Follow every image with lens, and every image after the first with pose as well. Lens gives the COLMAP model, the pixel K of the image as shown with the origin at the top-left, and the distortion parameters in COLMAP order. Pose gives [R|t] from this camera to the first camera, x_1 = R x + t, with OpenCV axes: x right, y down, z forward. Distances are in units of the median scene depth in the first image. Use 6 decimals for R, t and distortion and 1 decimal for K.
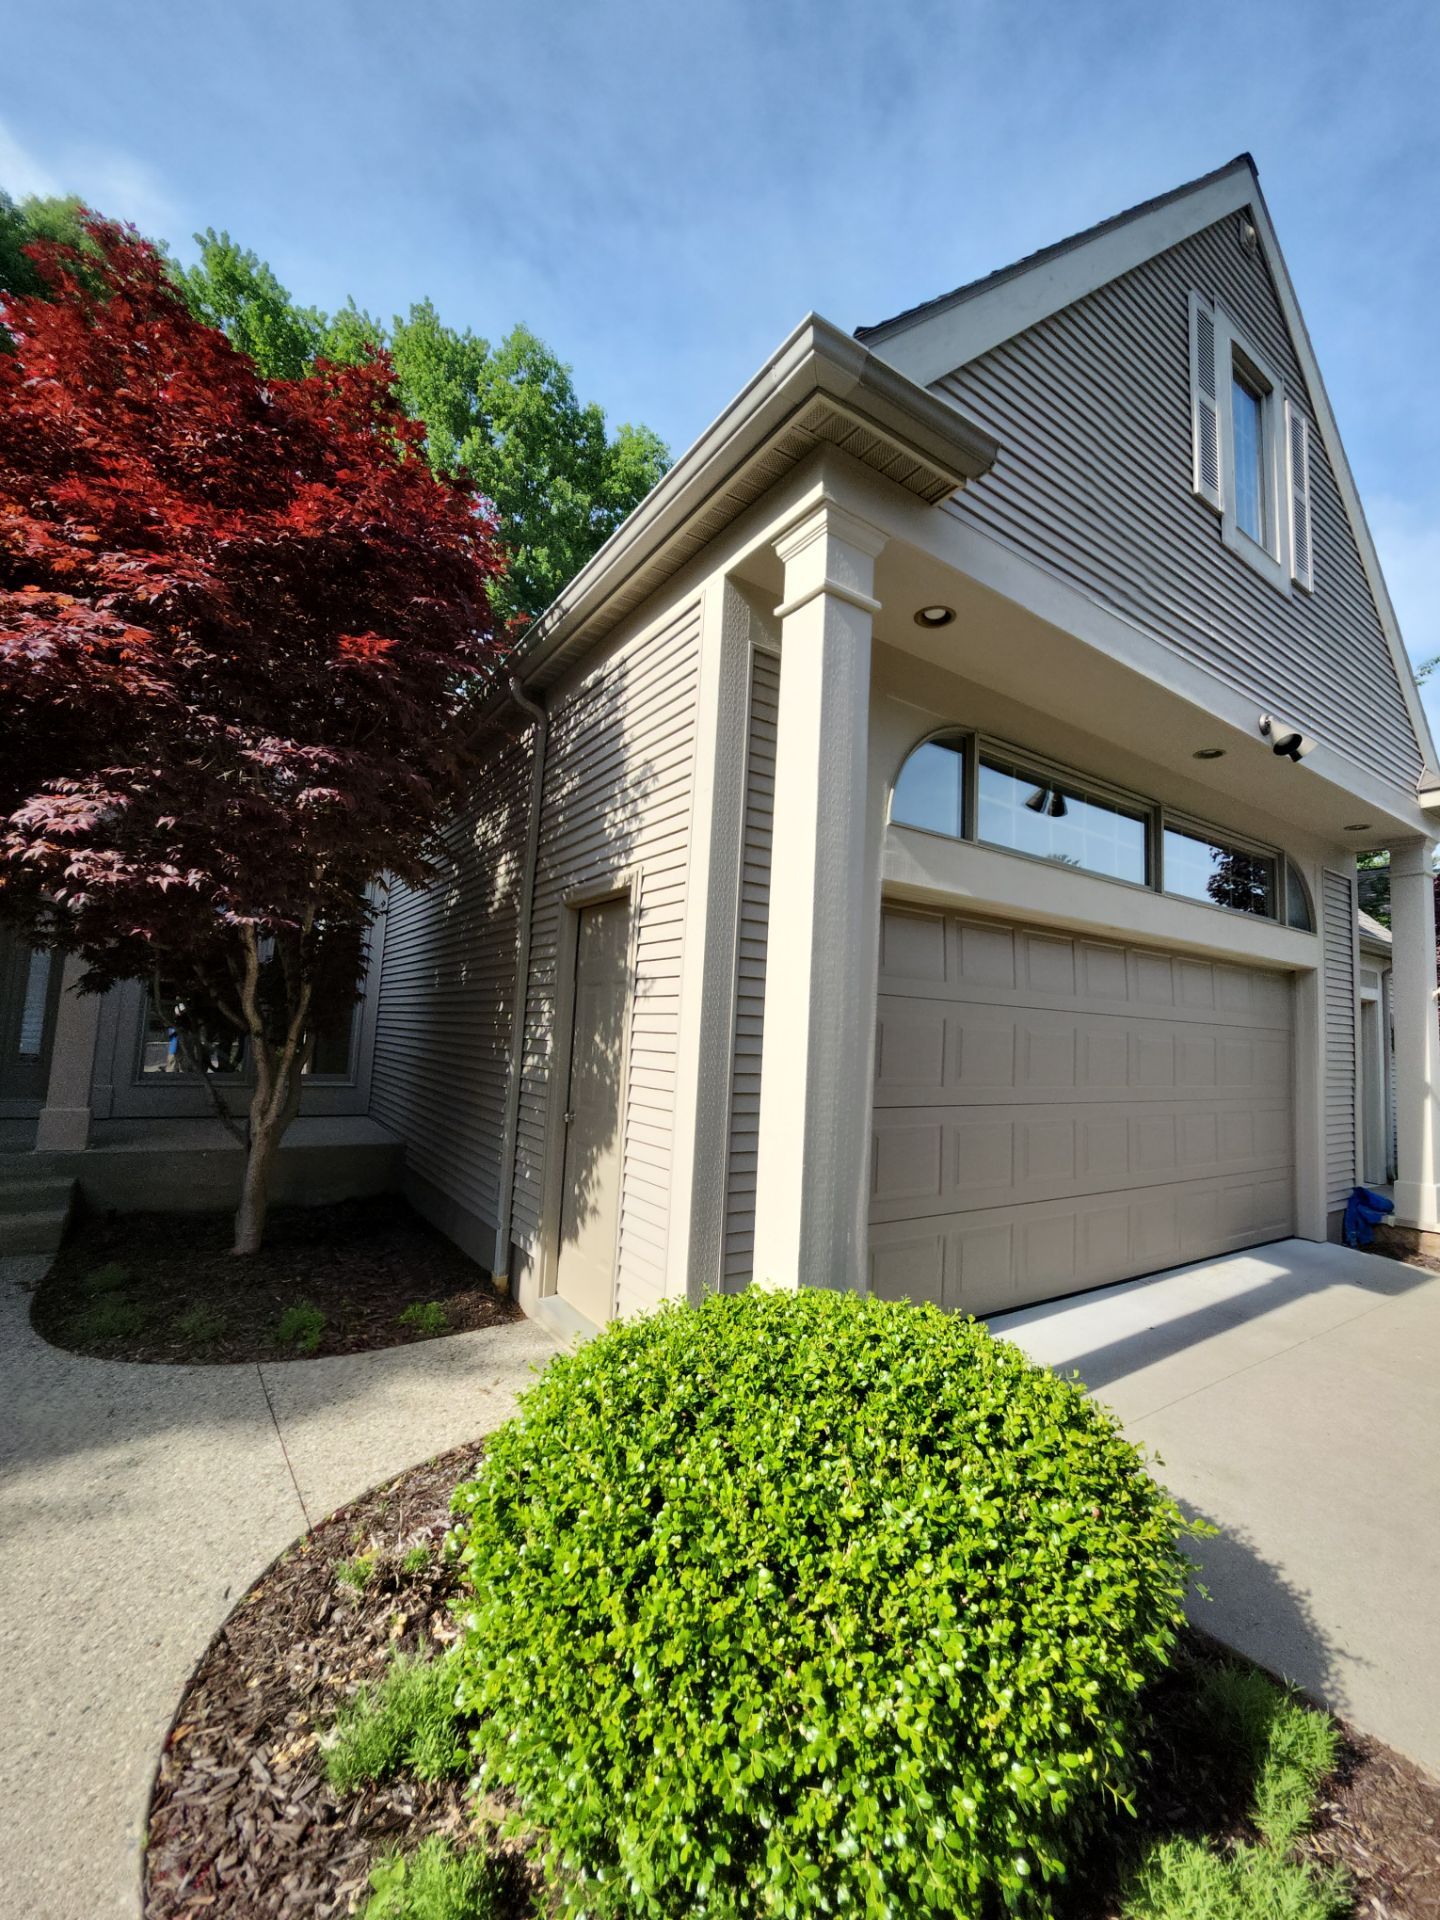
lens RADIAL K [[800.6, 0, 729.0], [0, 800.6, 967.6], [0, 0, 1]] dist [-0.027023, -0.000115]
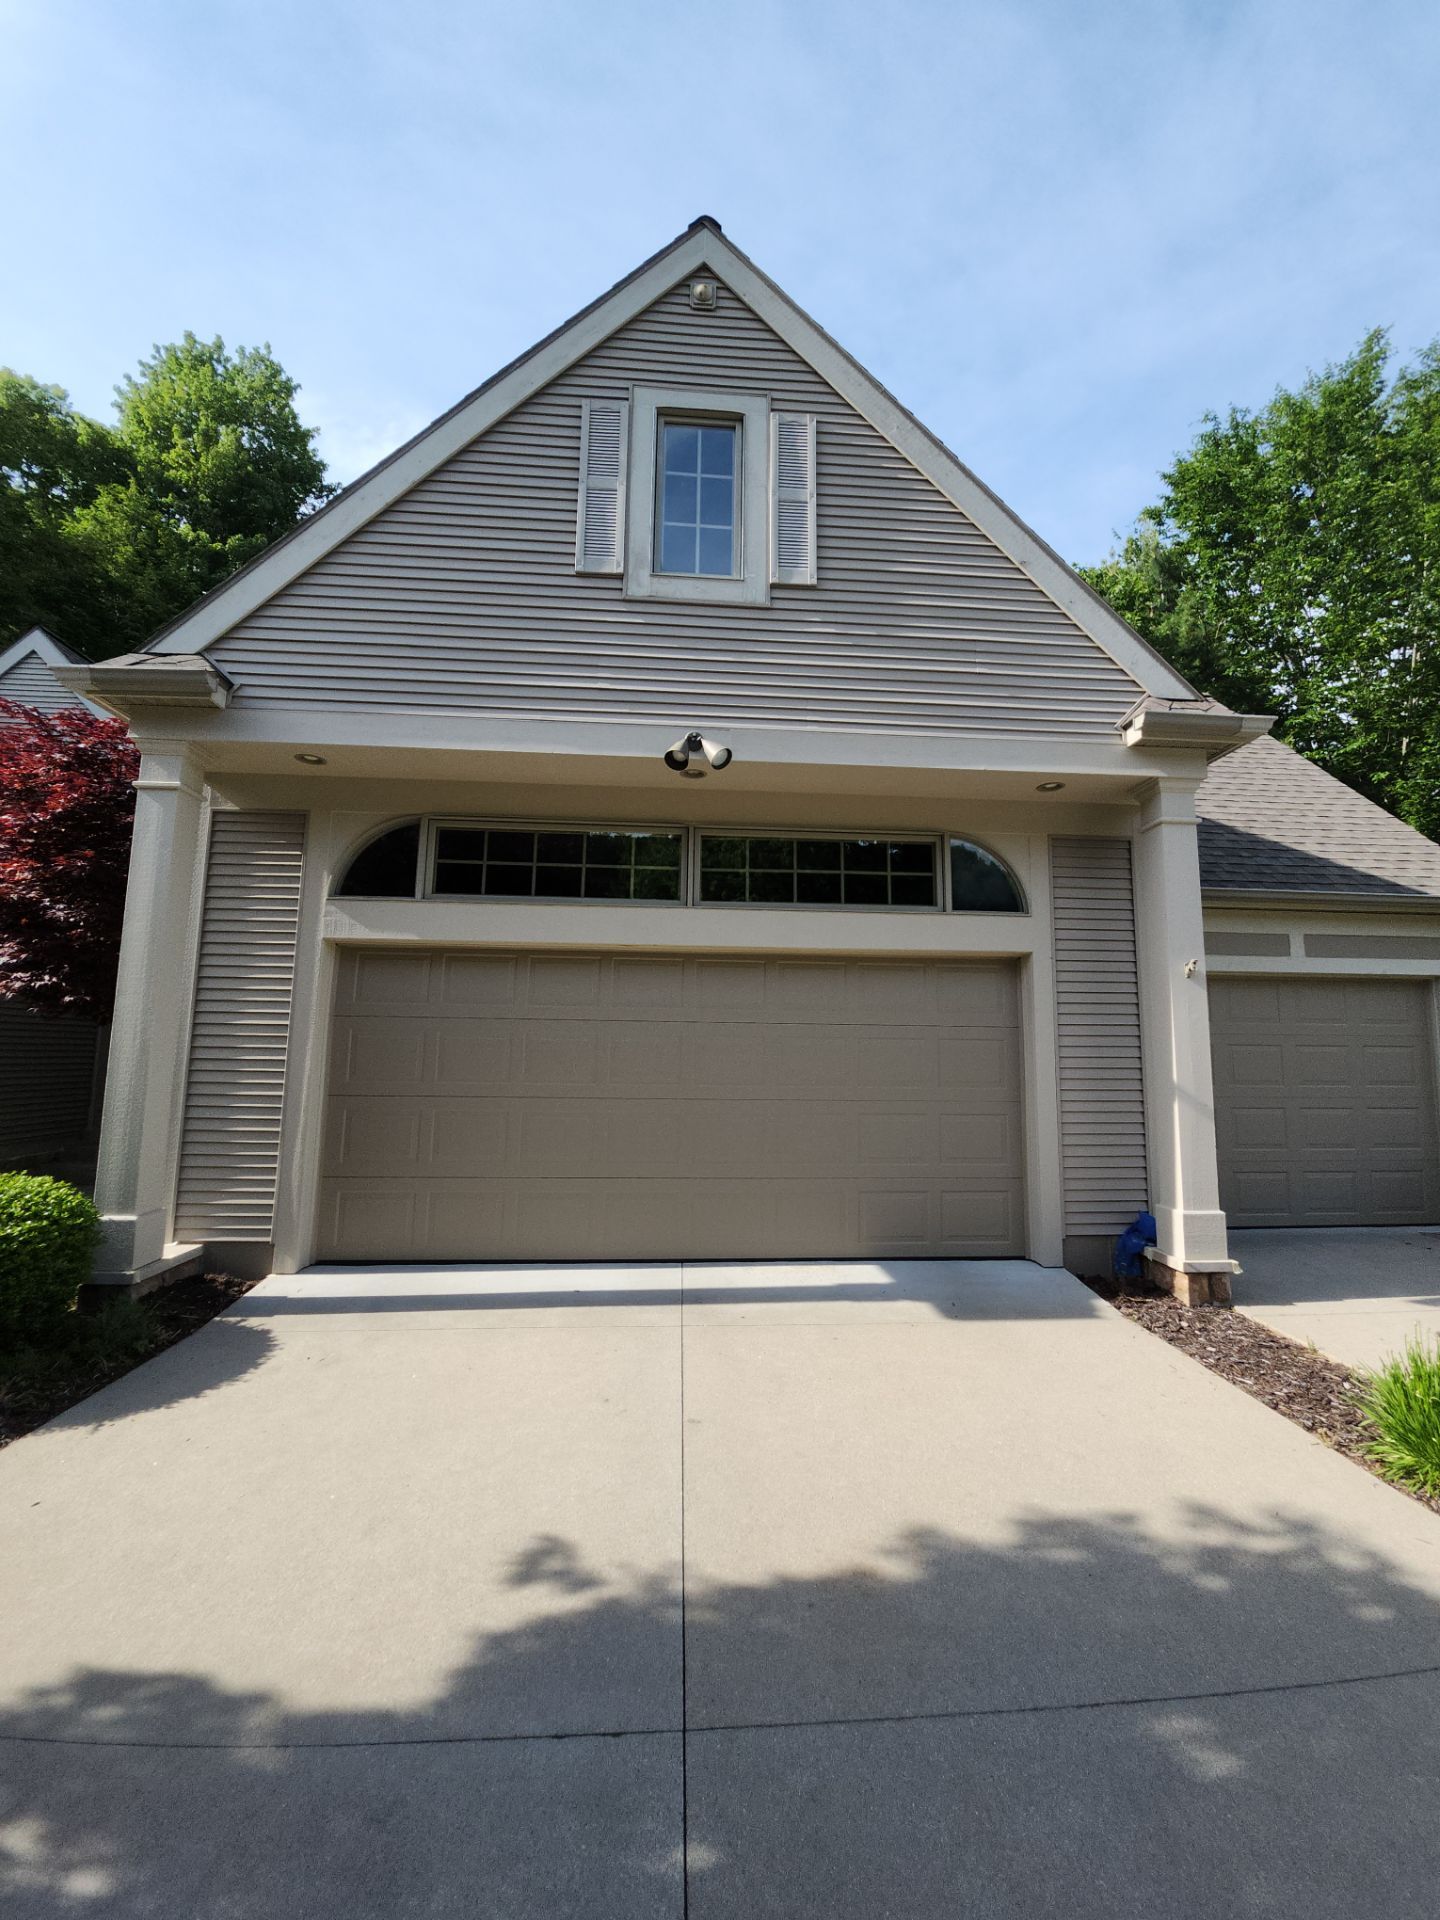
lens RADIAL K [[738.2, 0, 736.0], [0, 738.2, 960.8], [0, 0, 1]] dist [-0.010411, -0.000374]
pose [[0.869633, -0.099234, -0.483622, 0.896971], [0.072108, 0.994616, -0.074422, 0.050758], [0.488404, 0.029847, 0.872107, 0.124978]]
